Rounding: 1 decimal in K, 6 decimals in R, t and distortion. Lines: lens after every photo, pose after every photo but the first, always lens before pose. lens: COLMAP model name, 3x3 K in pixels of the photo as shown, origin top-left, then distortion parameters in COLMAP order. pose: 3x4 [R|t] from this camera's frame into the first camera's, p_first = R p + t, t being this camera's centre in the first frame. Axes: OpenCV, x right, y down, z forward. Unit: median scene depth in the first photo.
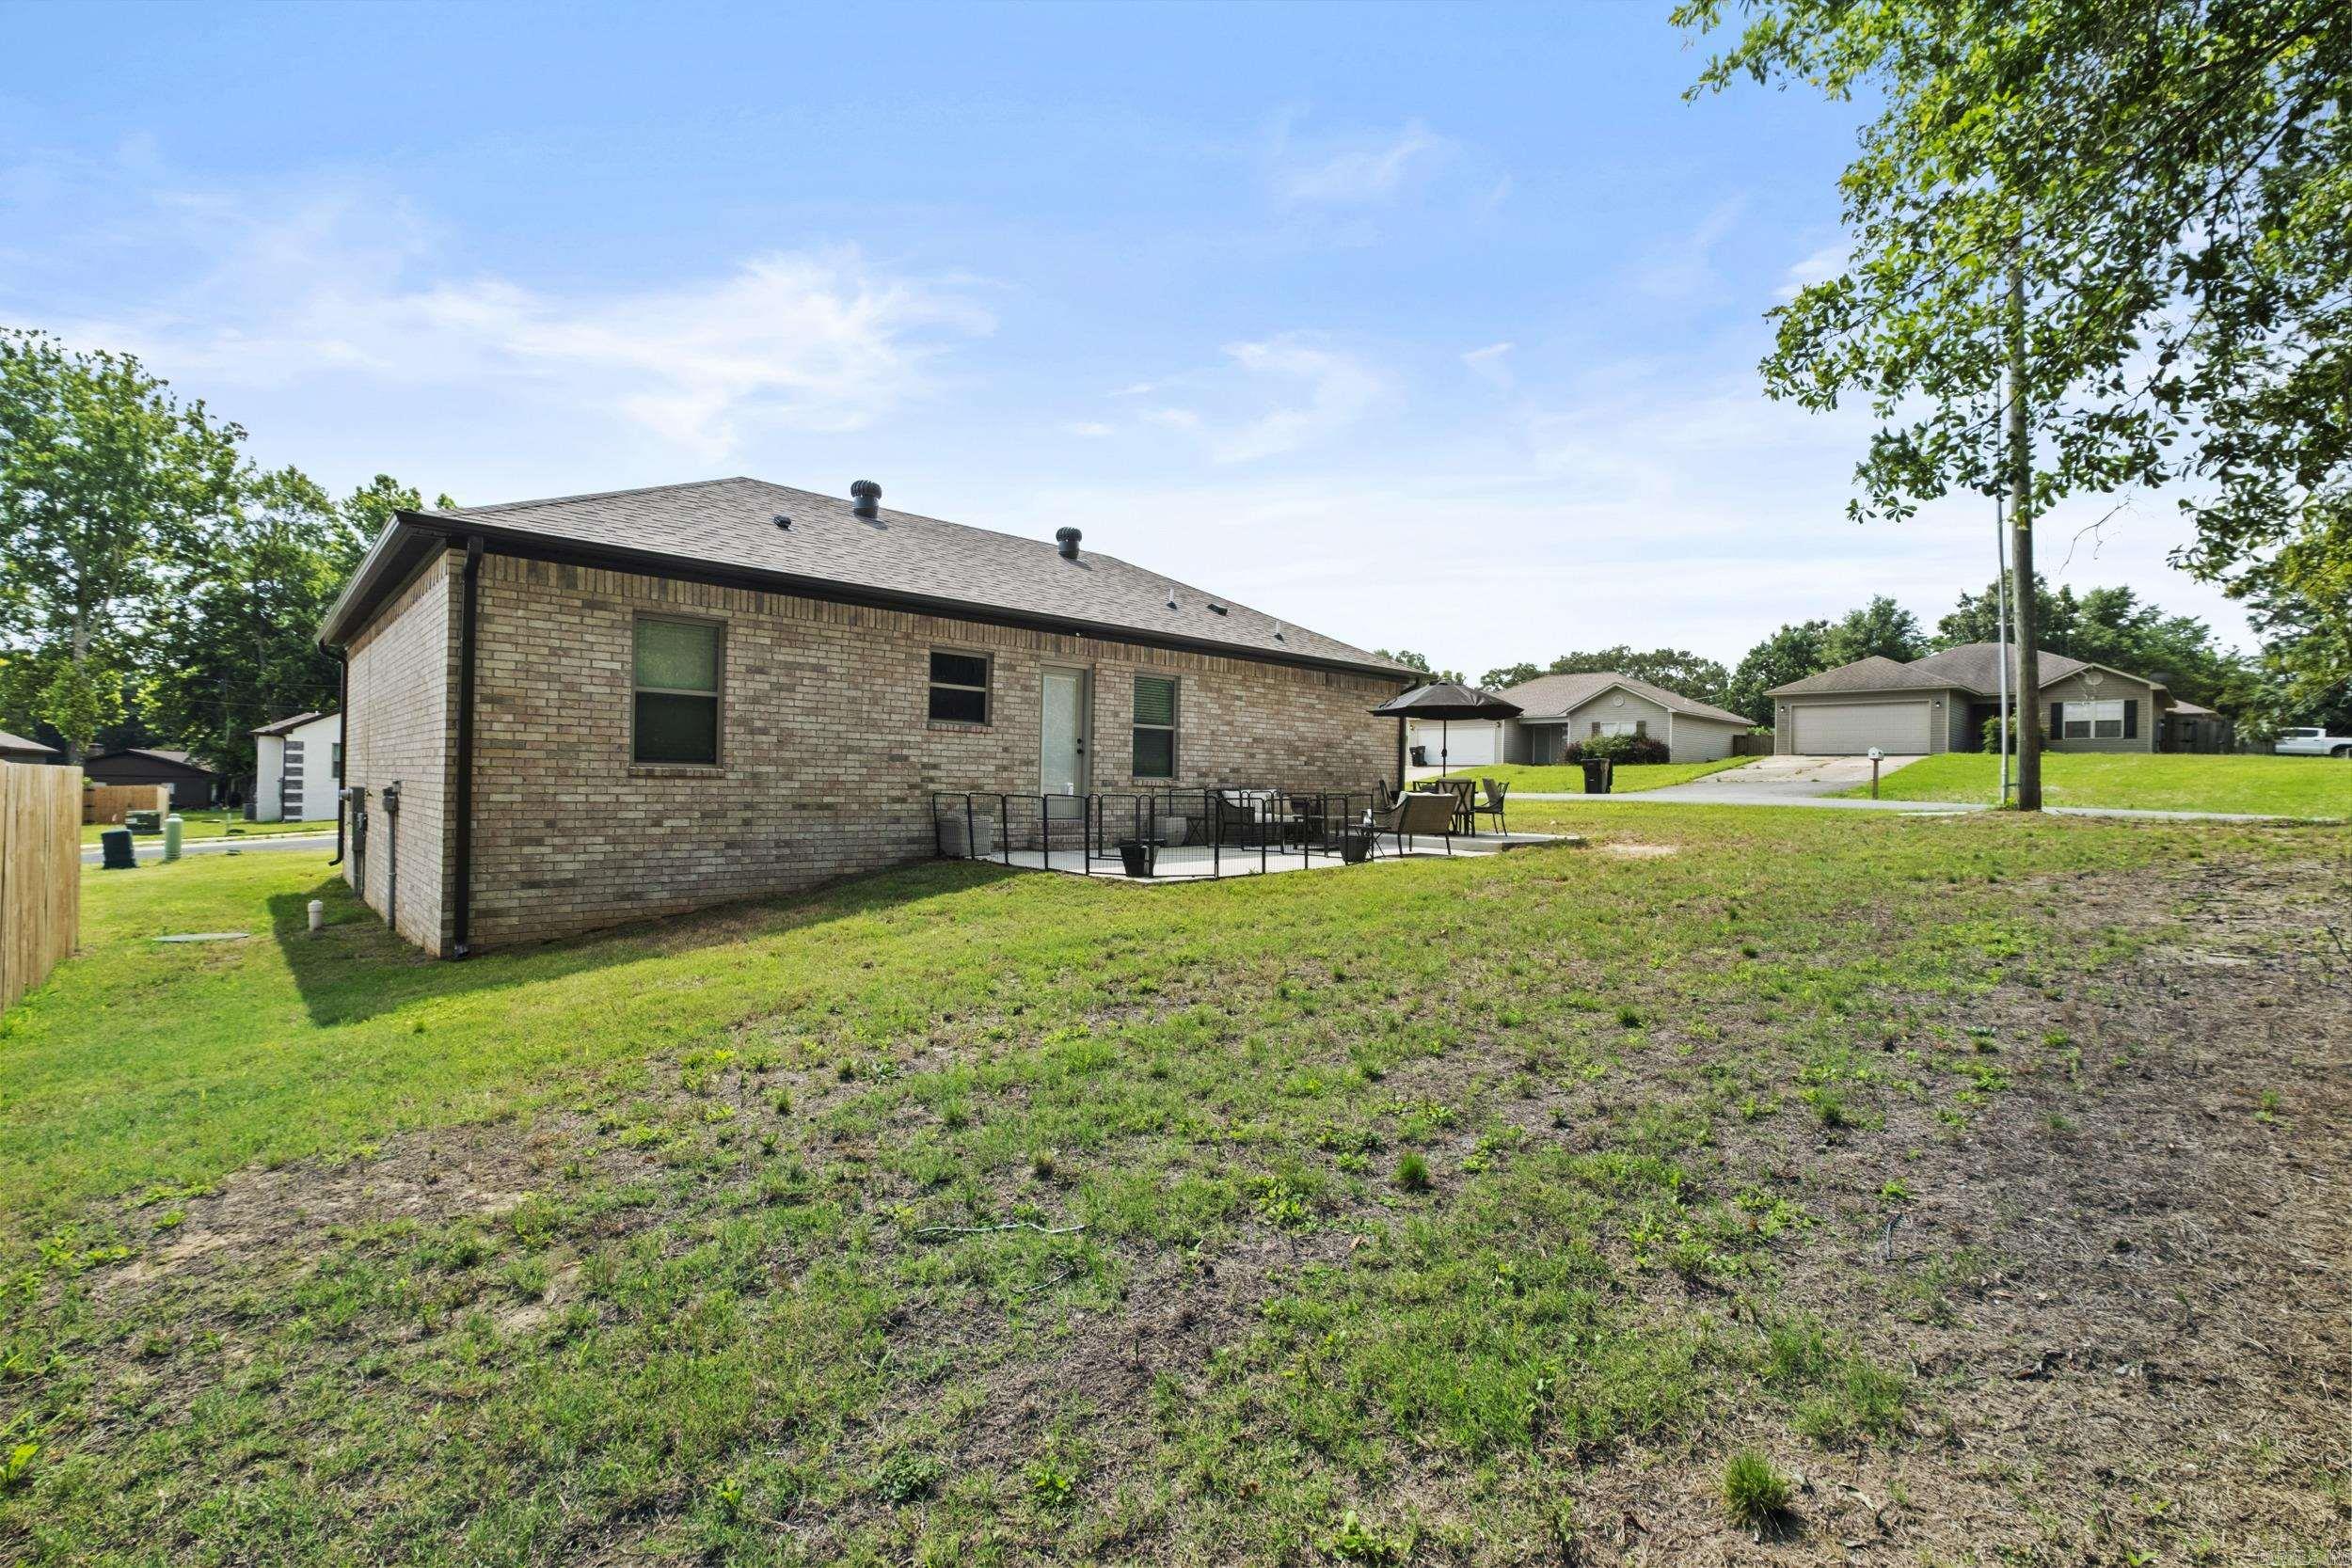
lens RADIAL K [[1015.9, 0, 1170.6], [0, 1015.9, 779.7], [0, 0, 1]] dist [-0.009717, 0.001247]
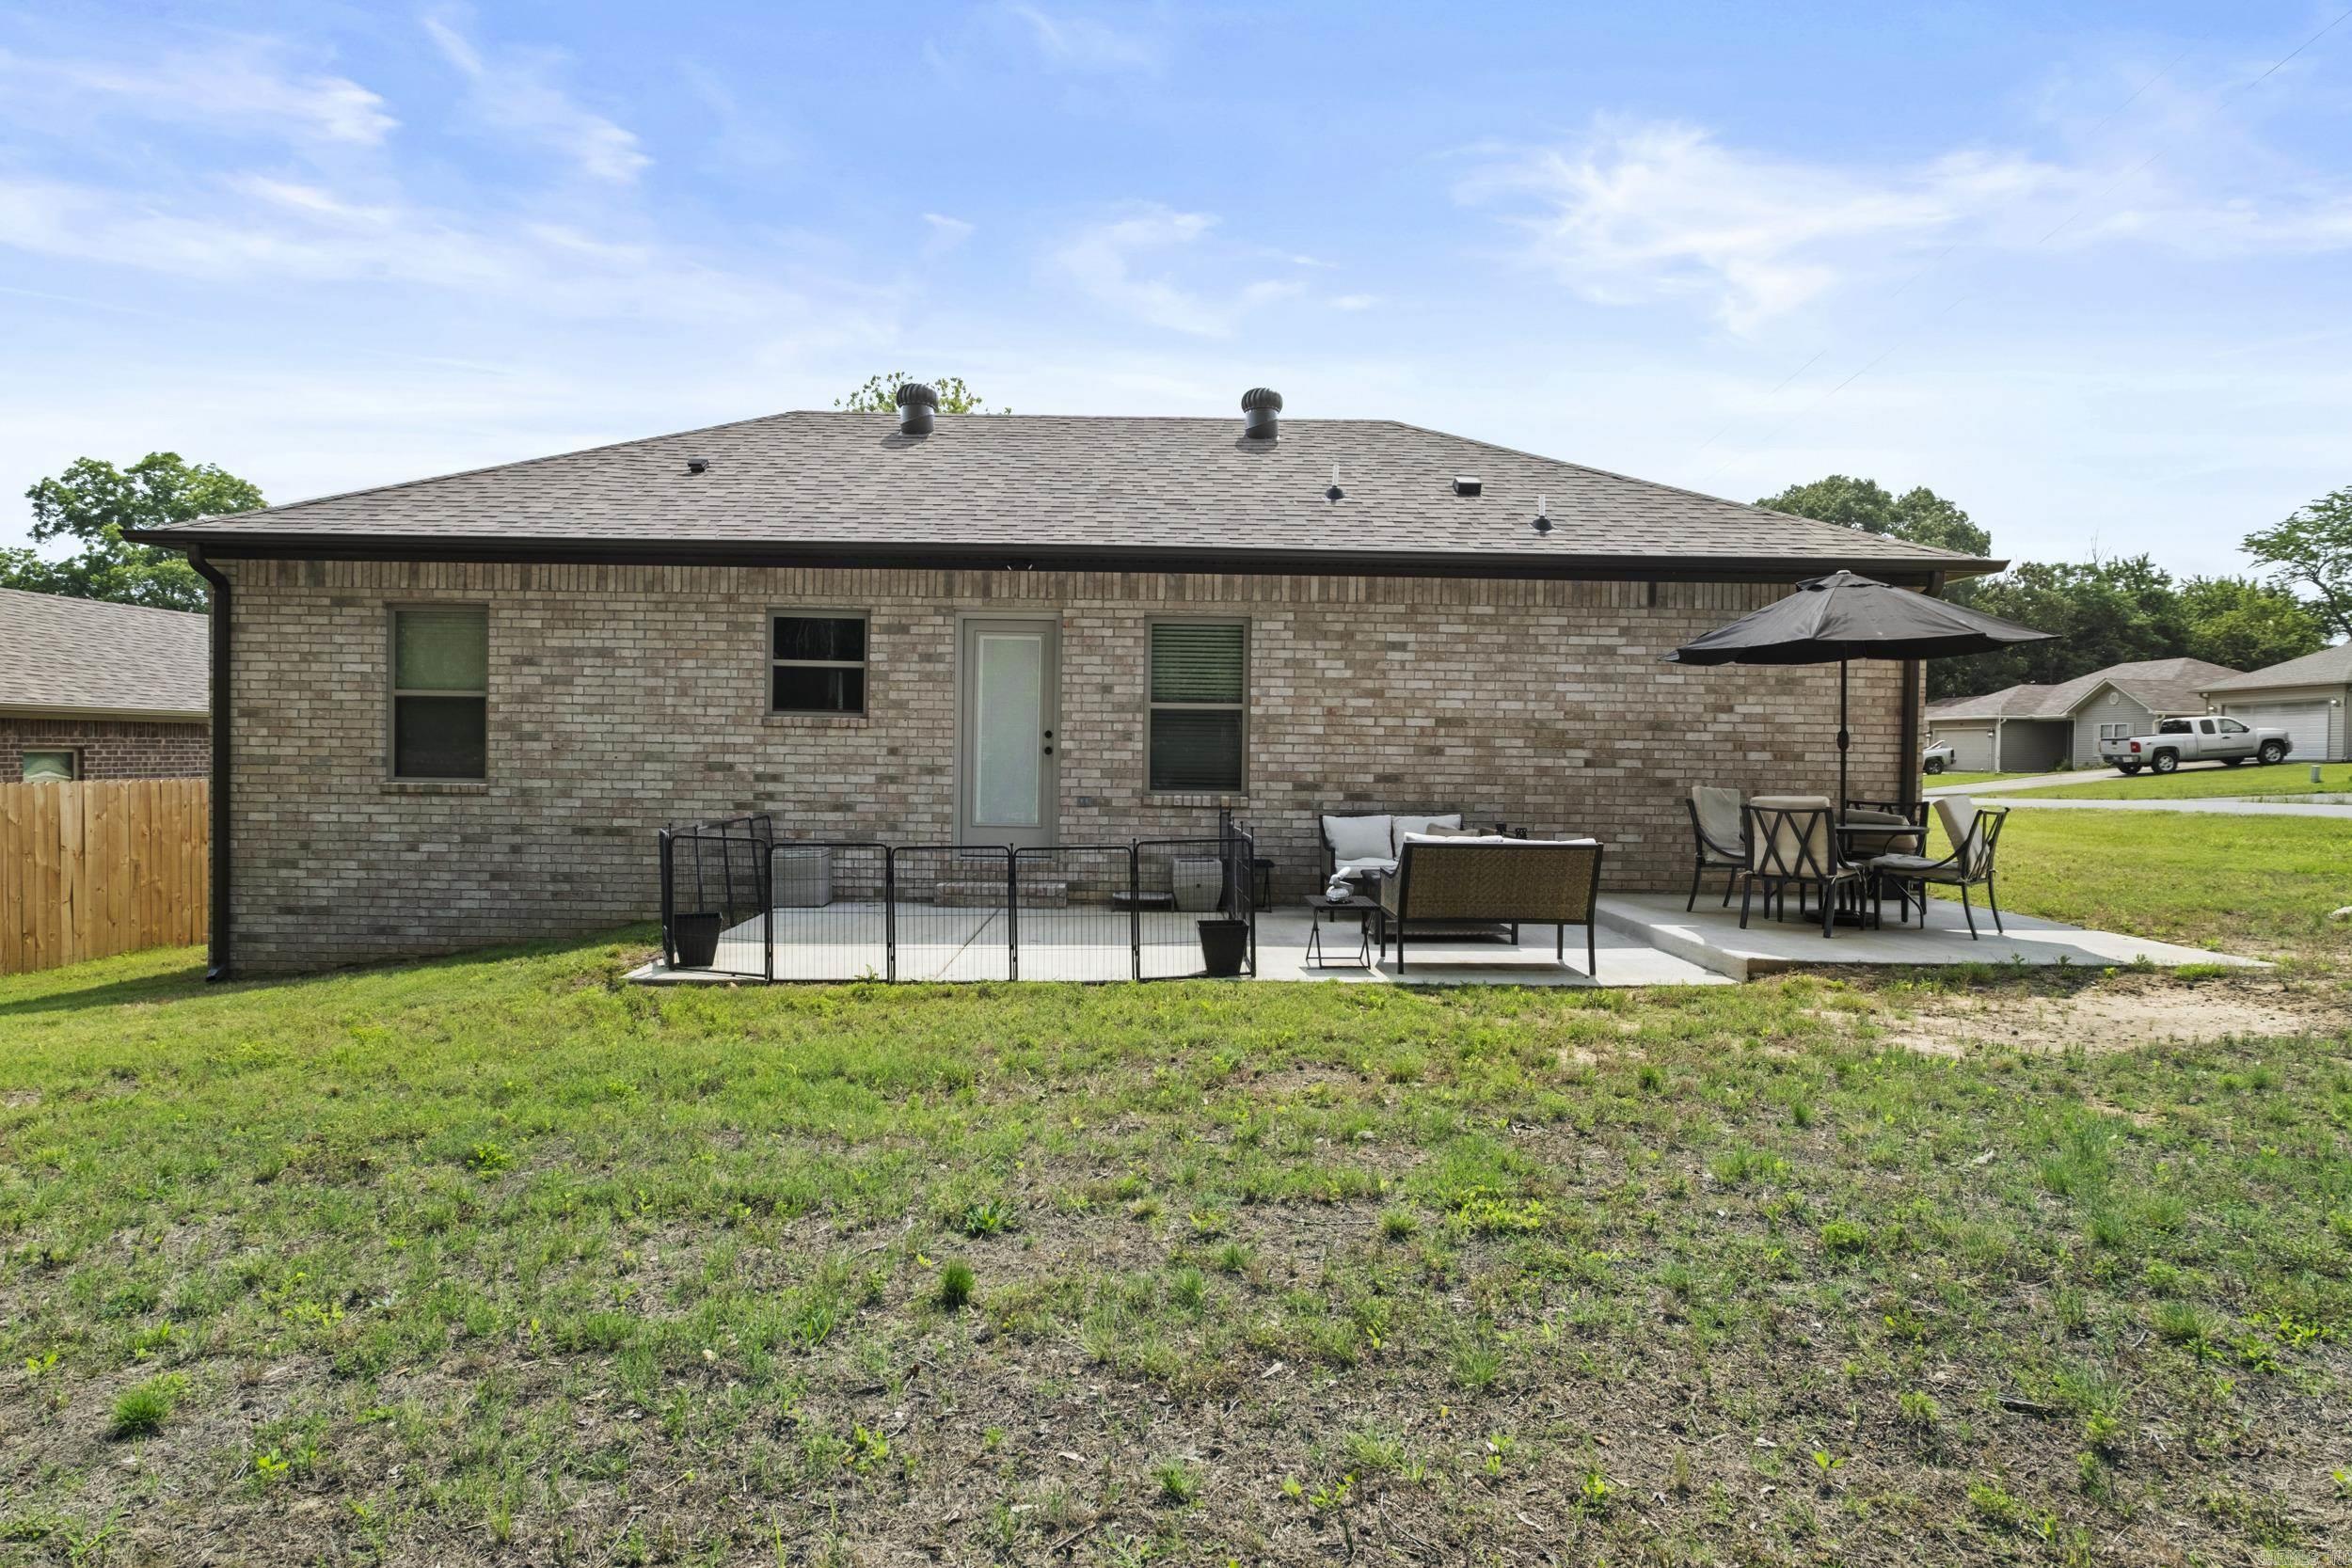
lens RADIAL K [[1311.4, 0, 1184.9], [0, 1311.4, 779.7], [0, 0, 1]] dist [-0.014799, 0.002083]
pose [[0.734019, 0.006379, -0.679099, 0.687685], [0.001913, 0.999933, 0.011460, -0.024781], [0.679126, -0.009711, 0.733957, 0.597595]]
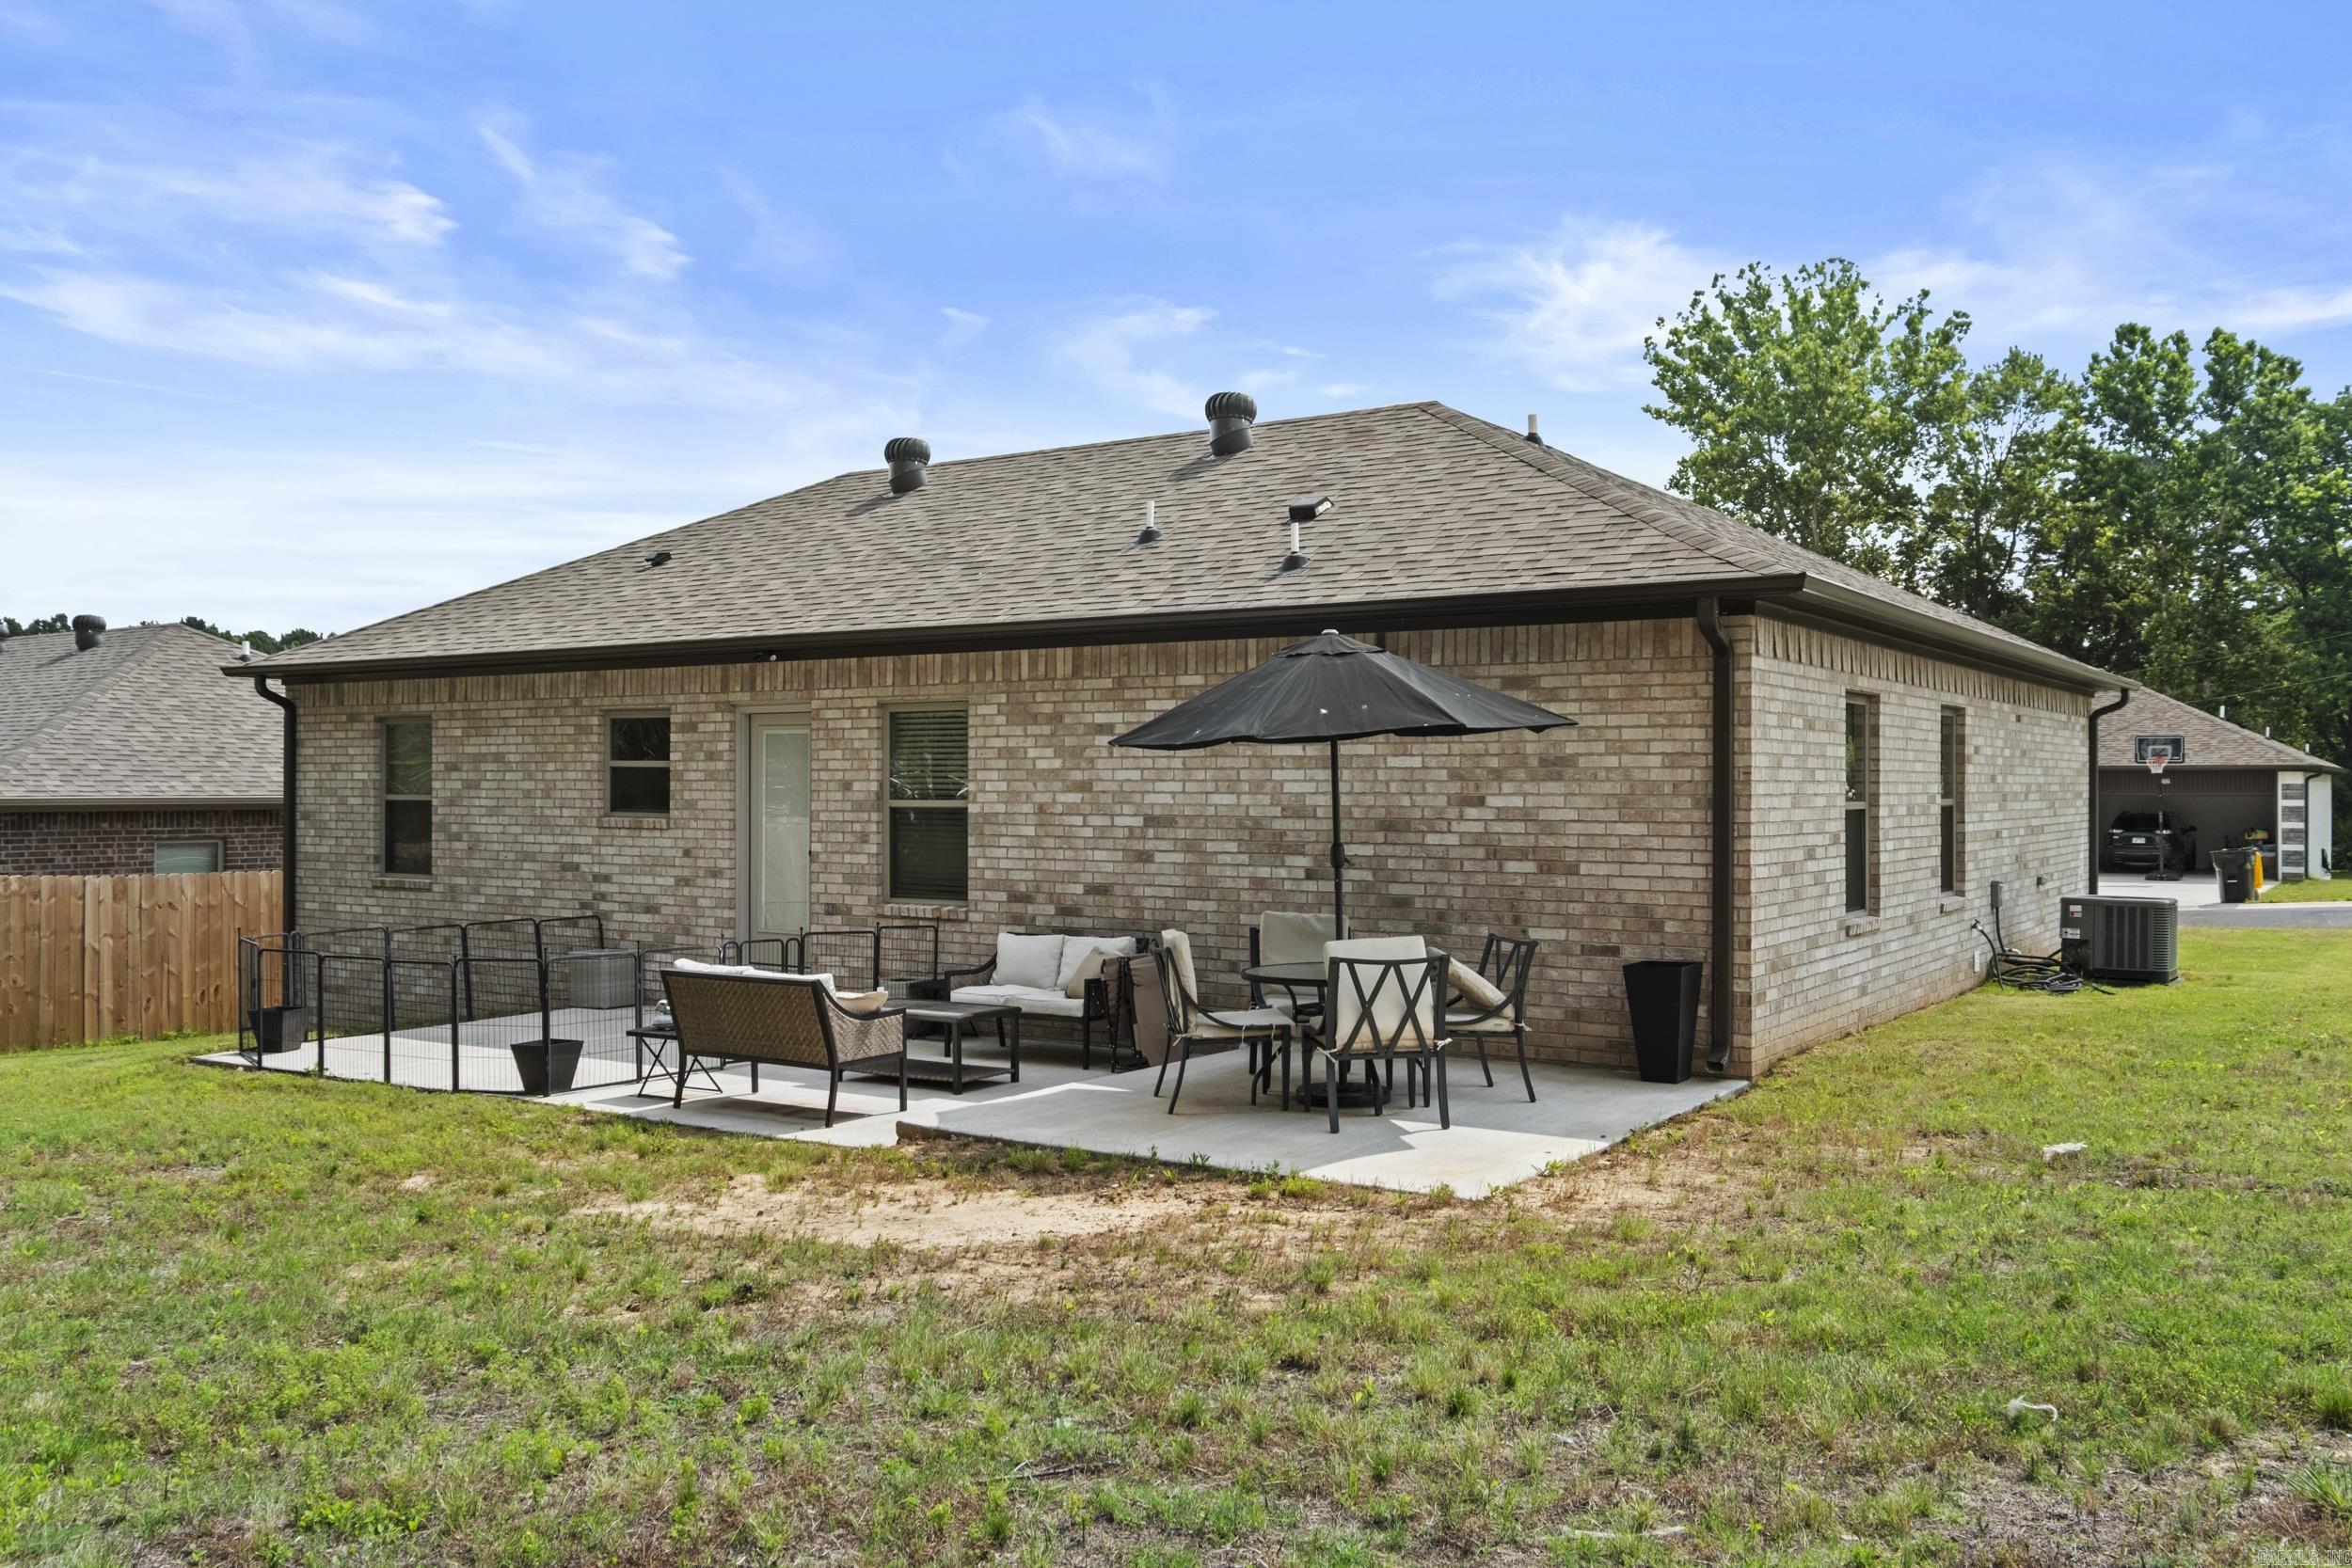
lens RADIAL K [[1877.2, 0, 1180.4], [0, 1877.2, 784.7], [0, 0, 1]] dist [-0.006647, -0.000544]
pose [[0.228452, -0.018378, -0.973382, 1.313712], [0.007603, 0.999825, -0.017093, -0.061093], [0.973525, -0.003496, 0.228552, 1.249617]]
